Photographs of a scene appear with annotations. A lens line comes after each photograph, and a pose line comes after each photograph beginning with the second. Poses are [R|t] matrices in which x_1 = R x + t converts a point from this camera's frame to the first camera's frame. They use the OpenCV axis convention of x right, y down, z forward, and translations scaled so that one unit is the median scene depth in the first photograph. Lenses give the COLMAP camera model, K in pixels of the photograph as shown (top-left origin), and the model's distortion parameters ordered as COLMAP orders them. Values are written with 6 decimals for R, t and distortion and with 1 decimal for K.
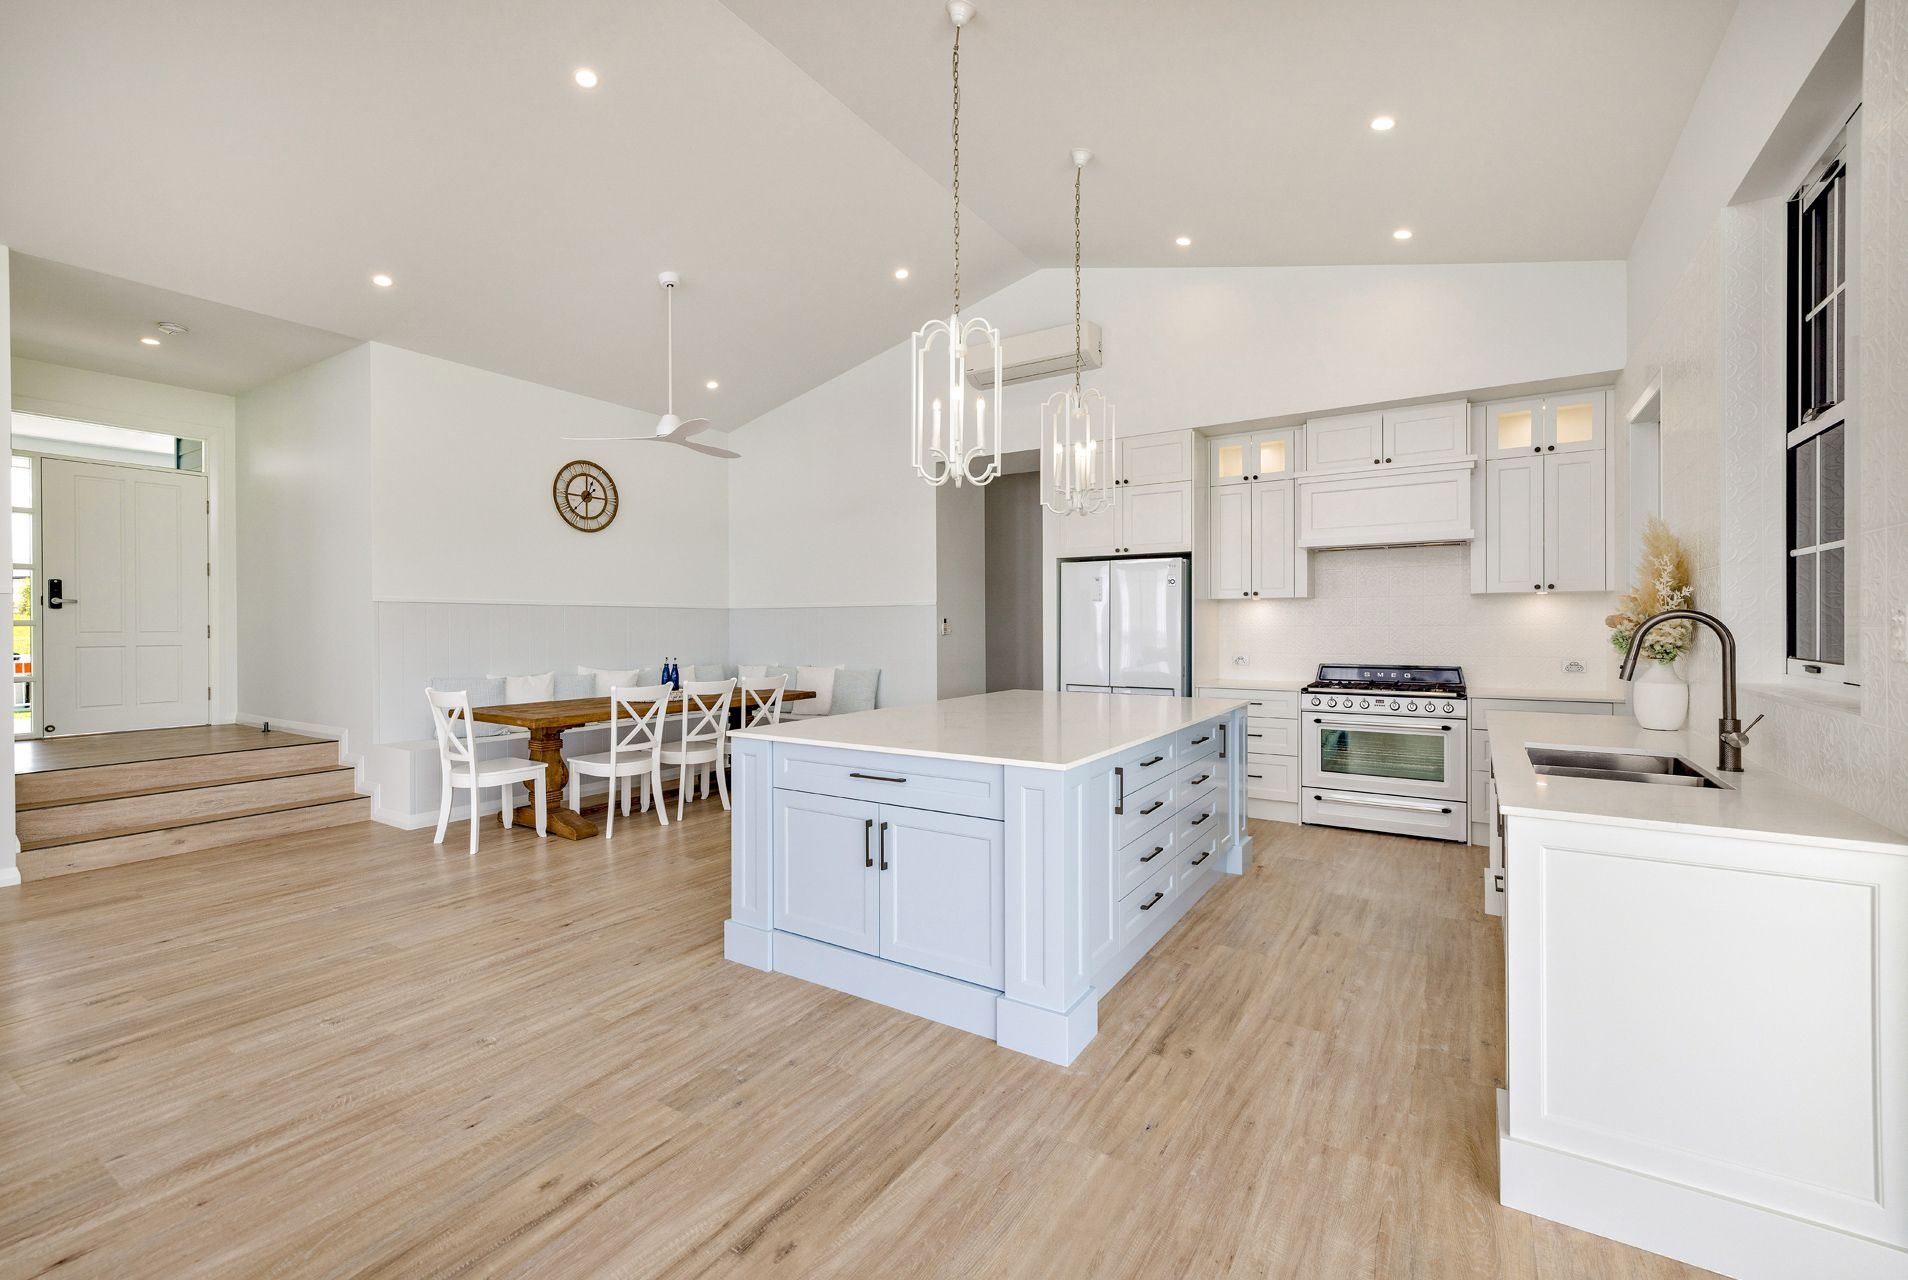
lens RADIAL K [[825.3, 0, 915.0], [0, 825.3, 625.5], [0, 0, 1]] dist [-0.001420, 0.002351]
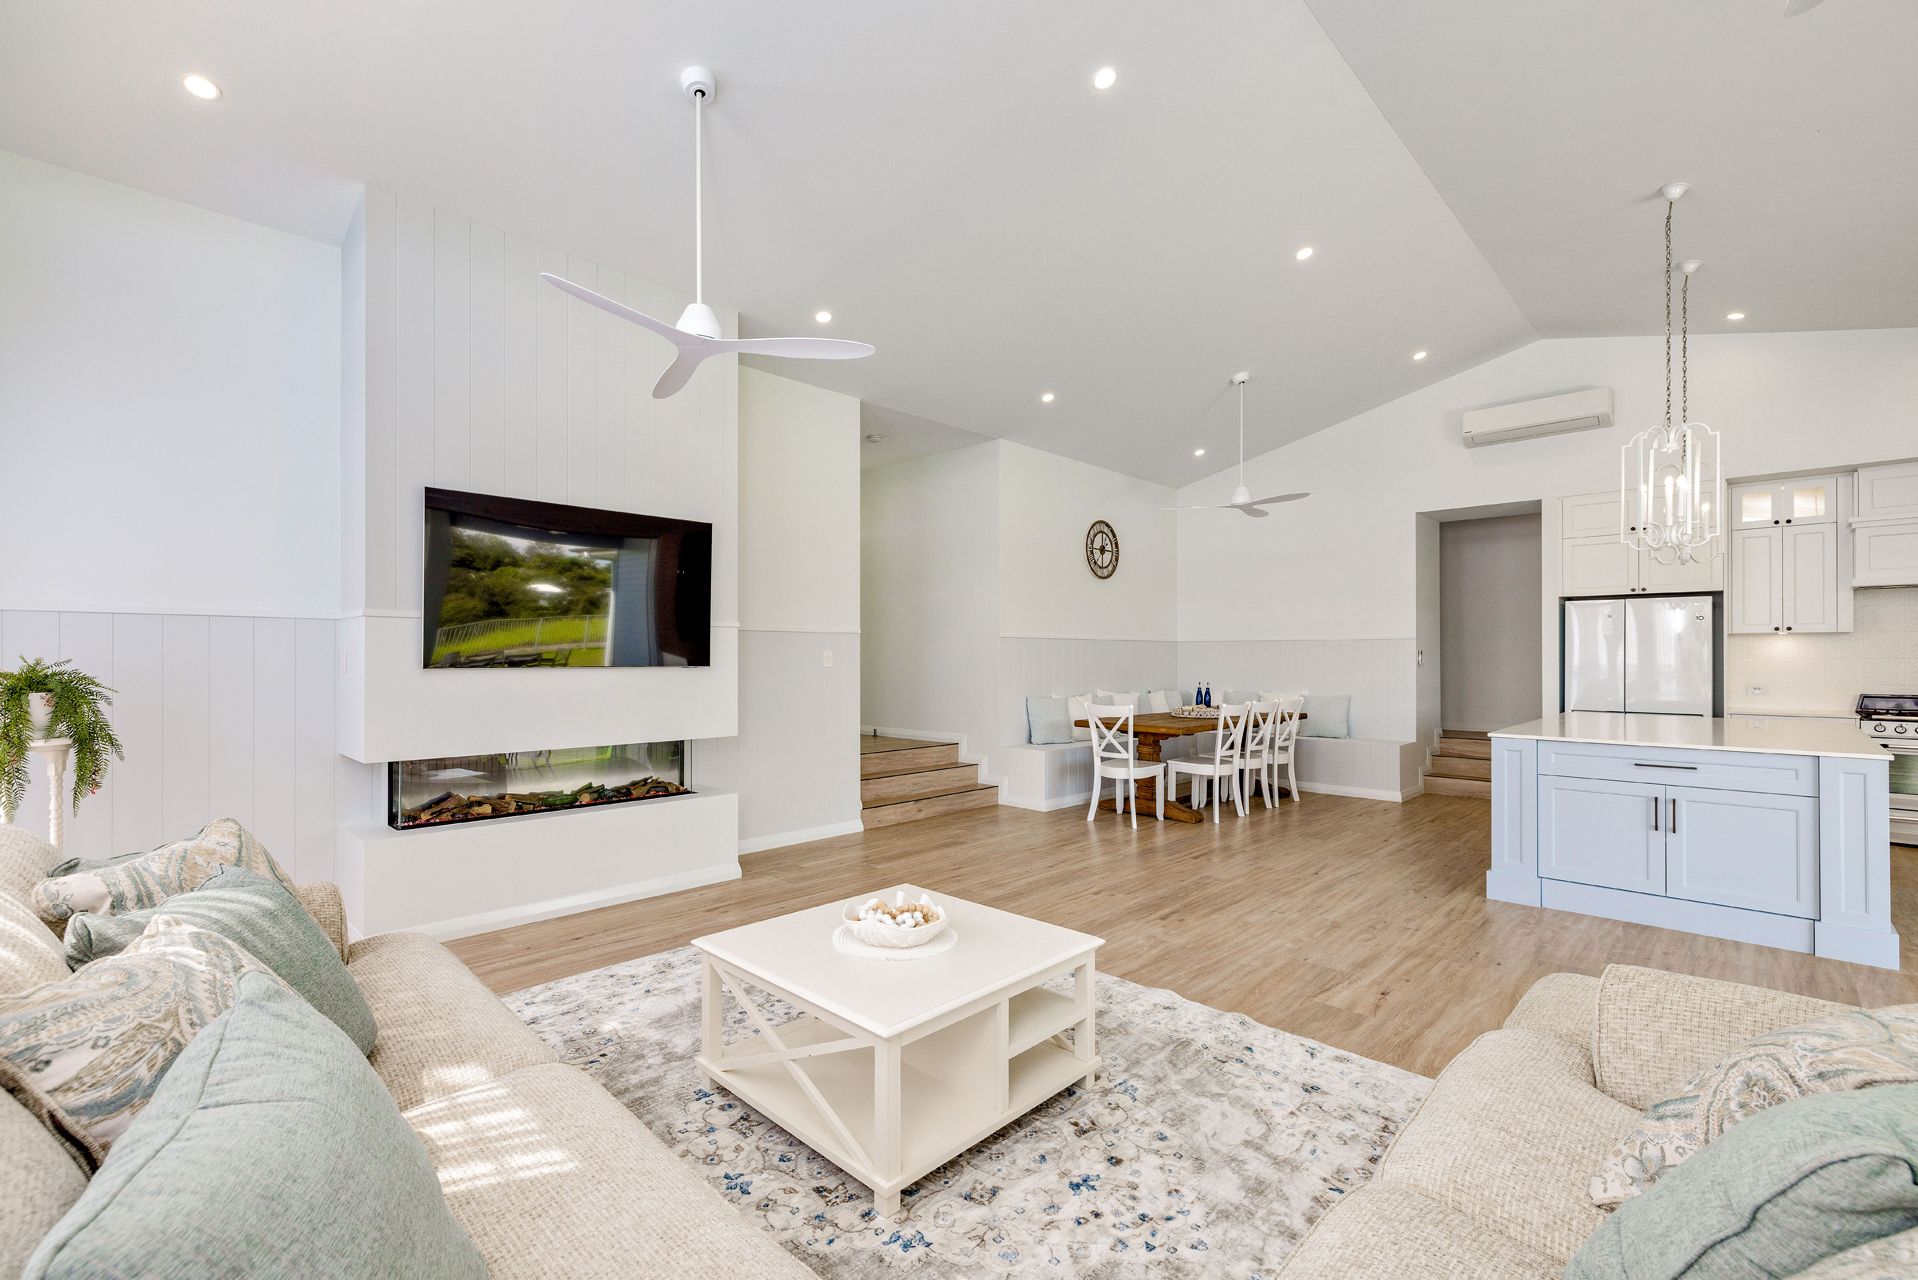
lens RADIAL K [[829.7, 0, 947.9], [0, 829.7, 648.8], [0, 0, 1]] dist [-0.001420, 0.002351]
pose [[0.979455, 0.001071, -0.201662, -0.498289], [-0.003014, 0.999952, -0.009325, 0.001729], [0.201642, 0.009741, 0.979411, -0.321998]]
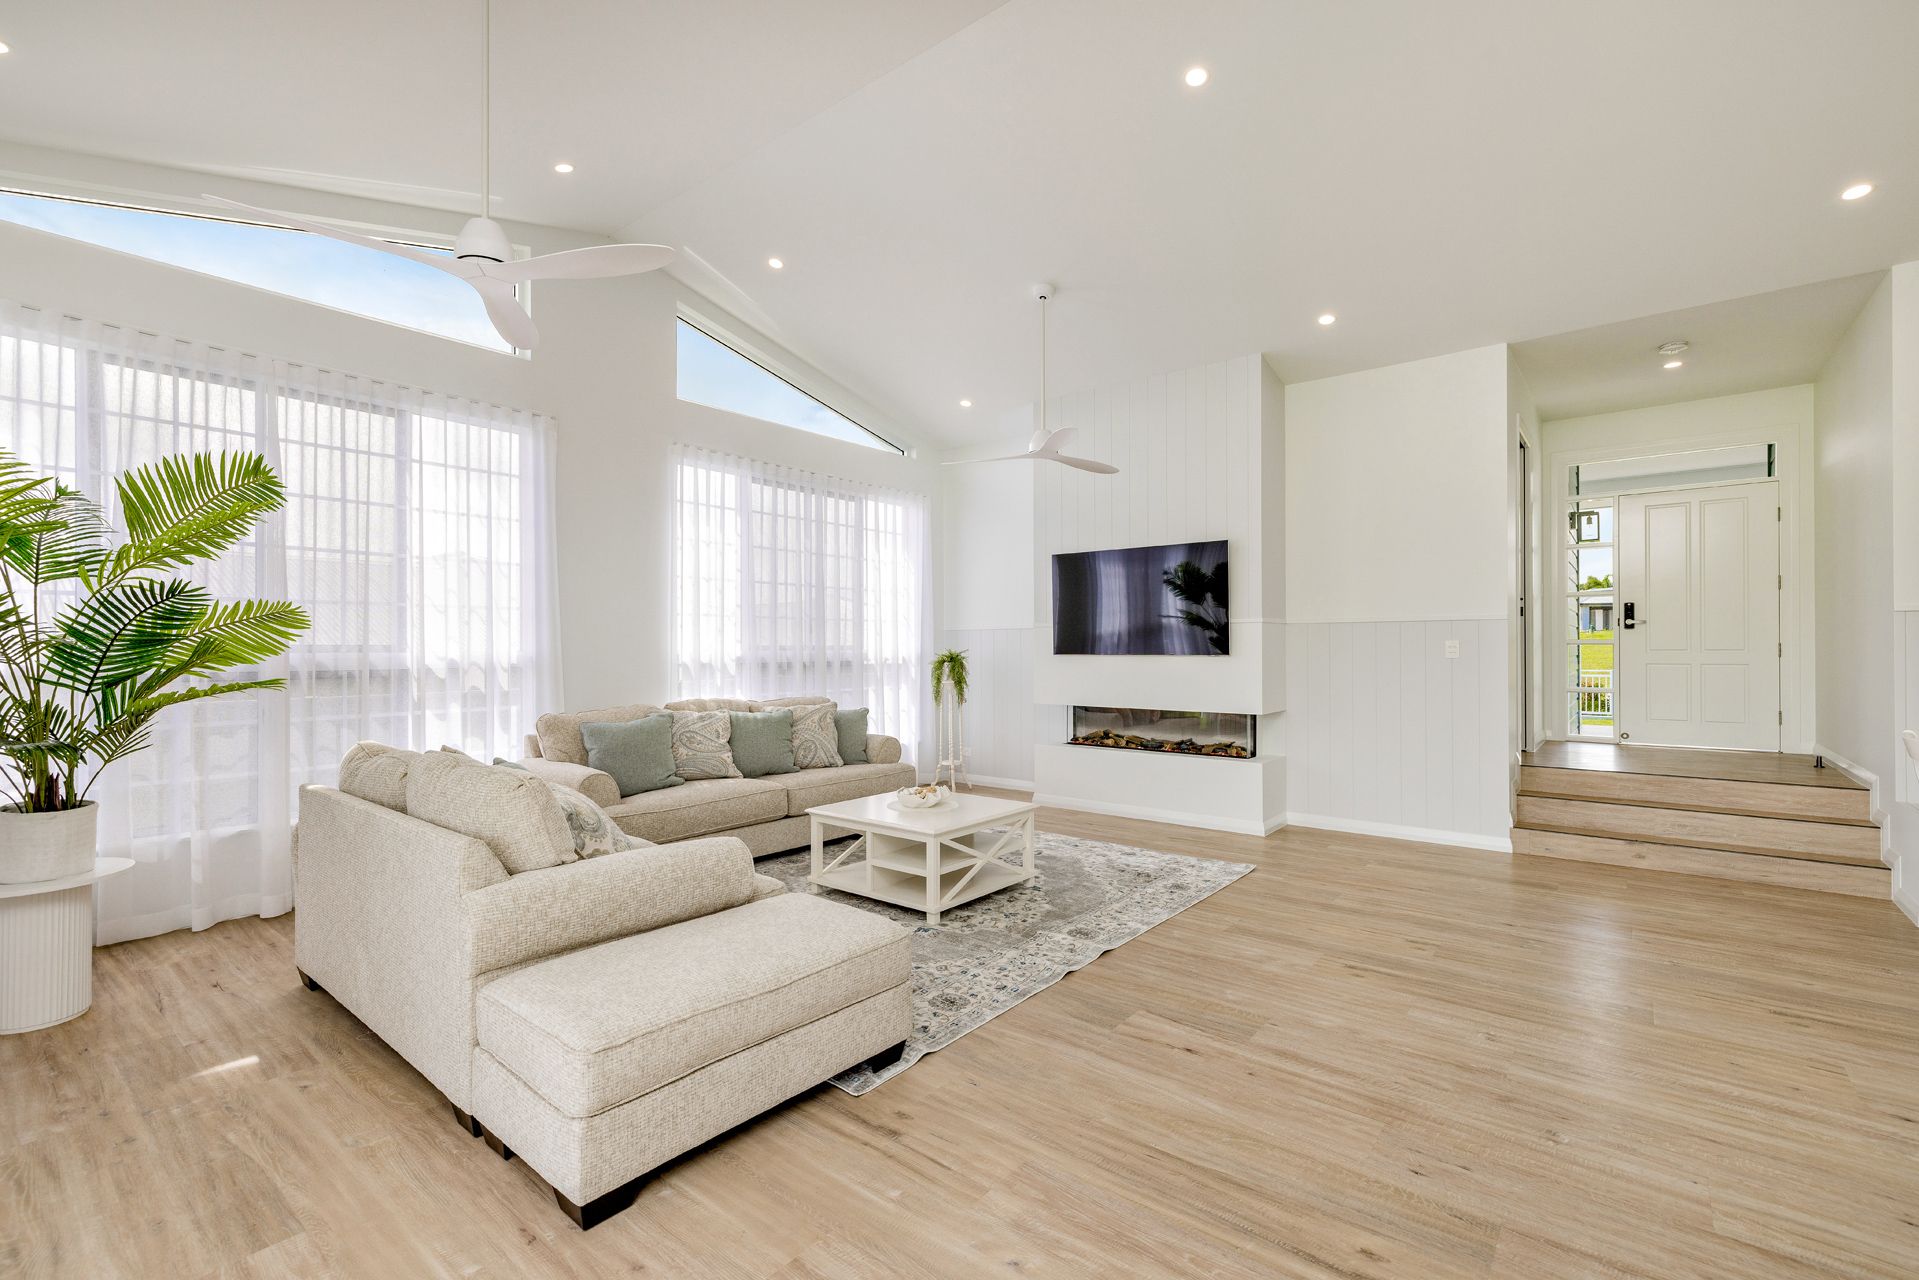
lens RADIAL K [[830.1, 0, 952.5], [0, 830.1, 644.0], [0, 0, 1]] dist [-0.001420, 0.002351]
pose [[-0.092543, -0.001975, -0.995707, 0.182900], [0.003562, 0.999991, -0.002315, -0.000680], [0.995702, -0.003761, -0.092535, 0.219785]]
